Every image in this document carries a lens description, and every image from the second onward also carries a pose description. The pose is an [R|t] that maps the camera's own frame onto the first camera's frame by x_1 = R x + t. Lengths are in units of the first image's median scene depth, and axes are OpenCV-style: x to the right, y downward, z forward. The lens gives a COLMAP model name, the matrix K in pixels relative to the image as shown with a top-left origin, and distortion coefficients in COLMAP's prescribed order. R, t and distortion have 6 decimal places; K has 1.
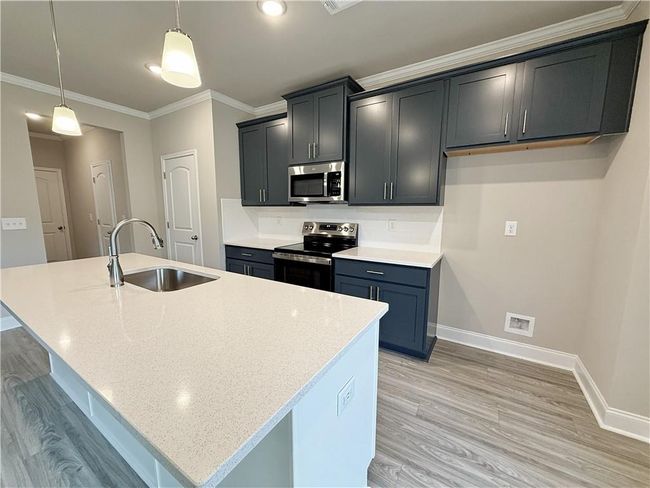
lens RADIAL K [[260.5, 0, 323.4], [0, 260.5, 241.5], [0, 0, 1]] dist [0.002678, 0.000015]
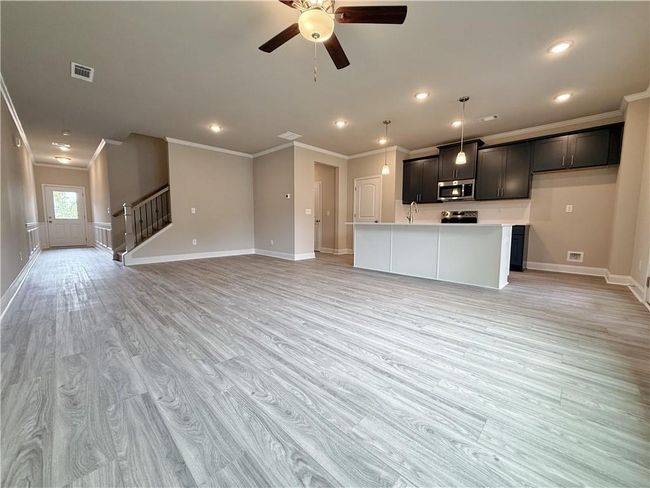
lens RADIAL K [[260.5, 0, 323.4], [0, 260.5, 241.5], [0, 0, 1]] dist [0.002678, 0.000015]
pose [[0.975545, 0.018569, -0.219013, -0.606822], [-0.029561, 0.998456, -0.047022, 0.307371], [0.217802, 0.052347, 0.974588, -1.200385]]
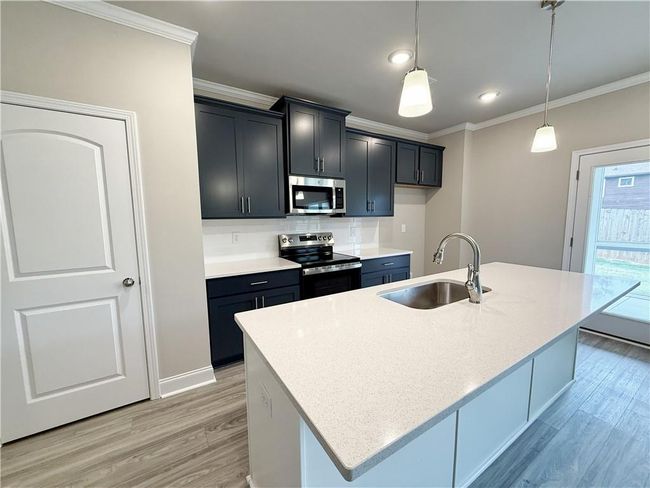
lens RADIAL K [[256.4, 0, 327.8], [0, 256.4, 244.4], [0, 0, 1]] dist [0.005487, 0.000103]
pose [[0.449690, -0.101710, 0.887375, -0.999317], [0.131342, 0.990225, 0.046939, -0.080609], [-0.883475, 0.095441, 0.458653, 0.551235]]
